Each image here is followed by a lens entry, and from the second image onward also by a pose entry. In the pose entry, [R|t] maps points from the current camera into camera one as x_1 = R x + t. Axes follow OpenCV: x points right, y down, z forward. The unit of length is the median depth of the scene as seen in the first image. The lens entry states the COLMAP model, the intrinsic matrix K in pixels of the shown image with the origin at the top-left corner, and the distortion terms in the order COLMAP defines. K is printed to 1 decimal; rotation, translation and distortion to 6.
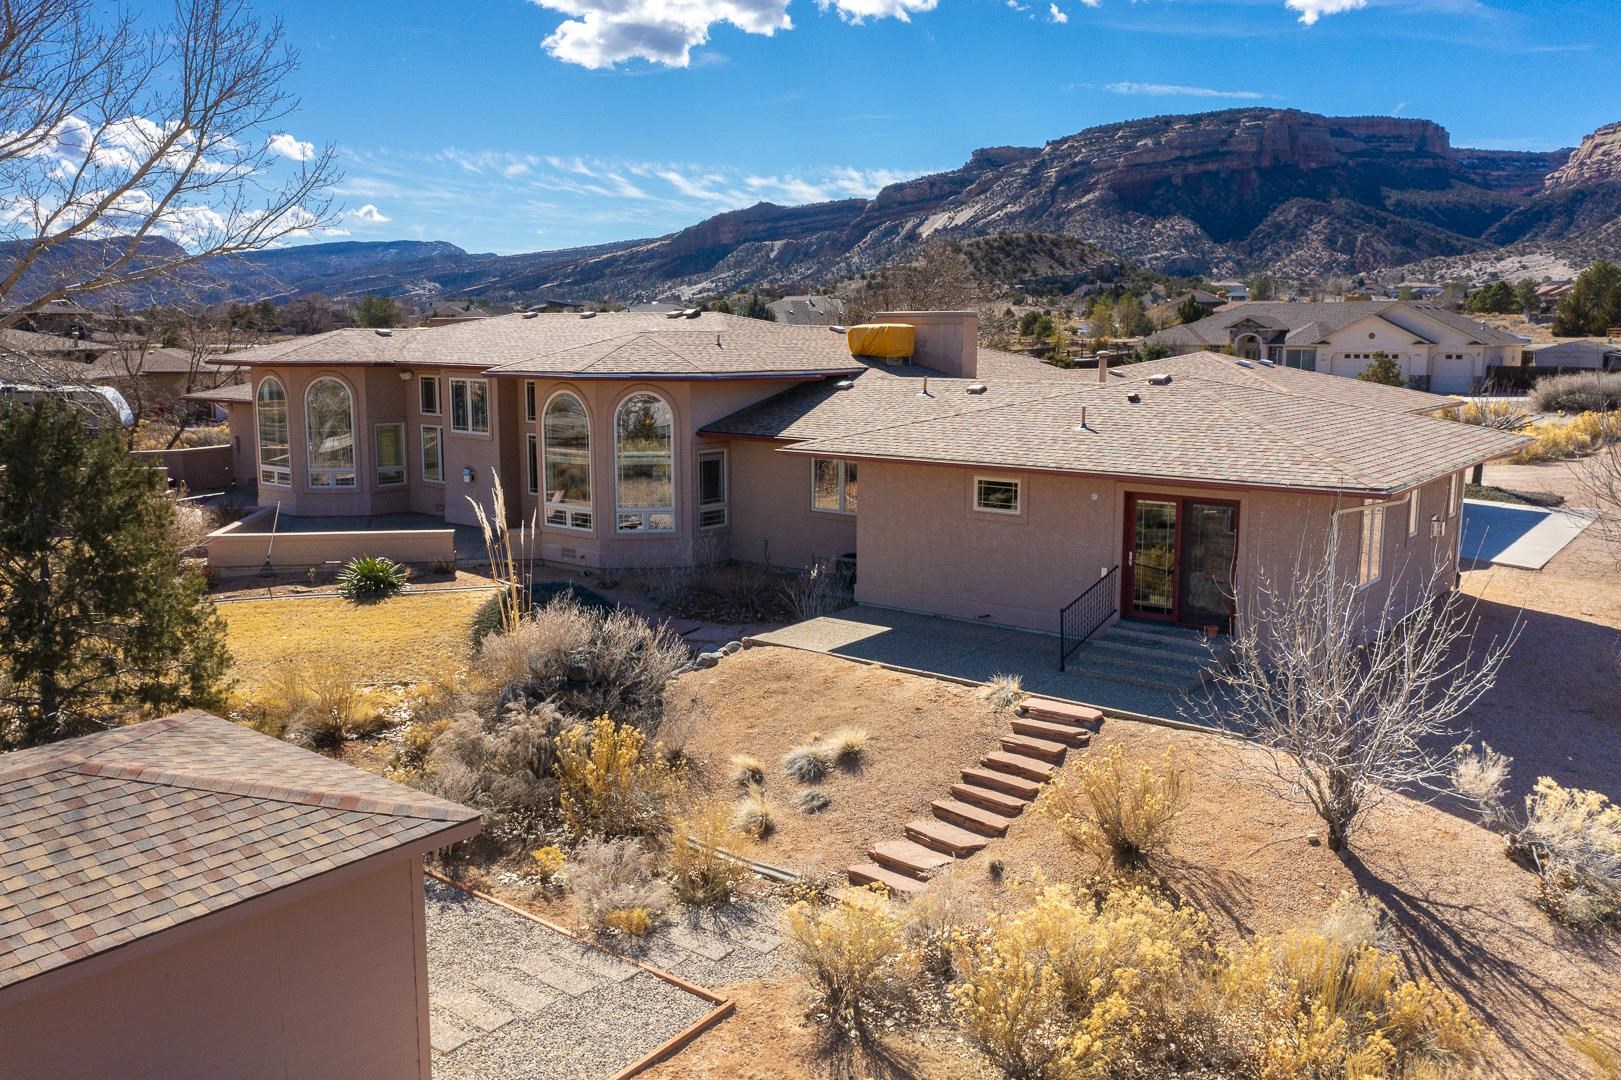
lens RADIAL K [[1272.2, 0, 805.4], [0, 1272.2, 539.1], [0, 0, 1]] dist [-0.014946, 0.010883]
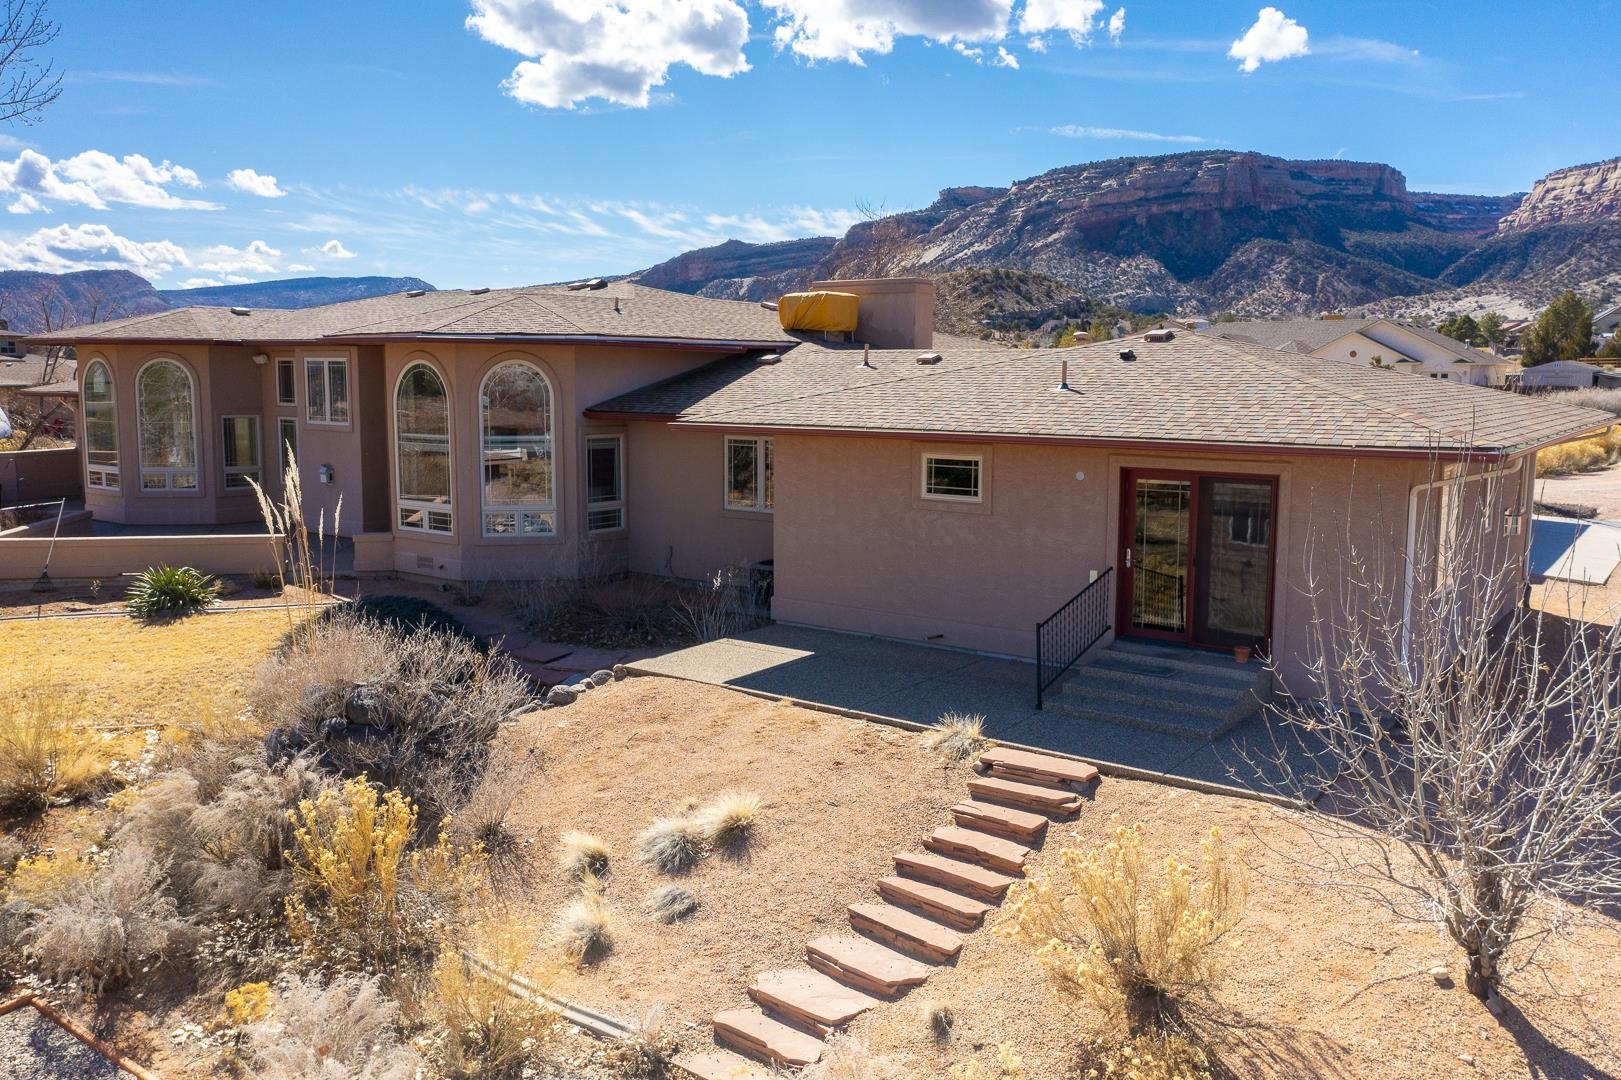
lens RADIAL K [[1272.2, 0, 805.4], [0, 1272.2, 539.1], [0, 0, 1]] dist [-0.014946, 0.010883]
pose [[0.999699, 0.000898, 0.024504, 0.051783], [-0.000210, 0.999606, -0.028059, 0.027832], [-0.024519, 0.028045, 0.999306, 0.281146]]
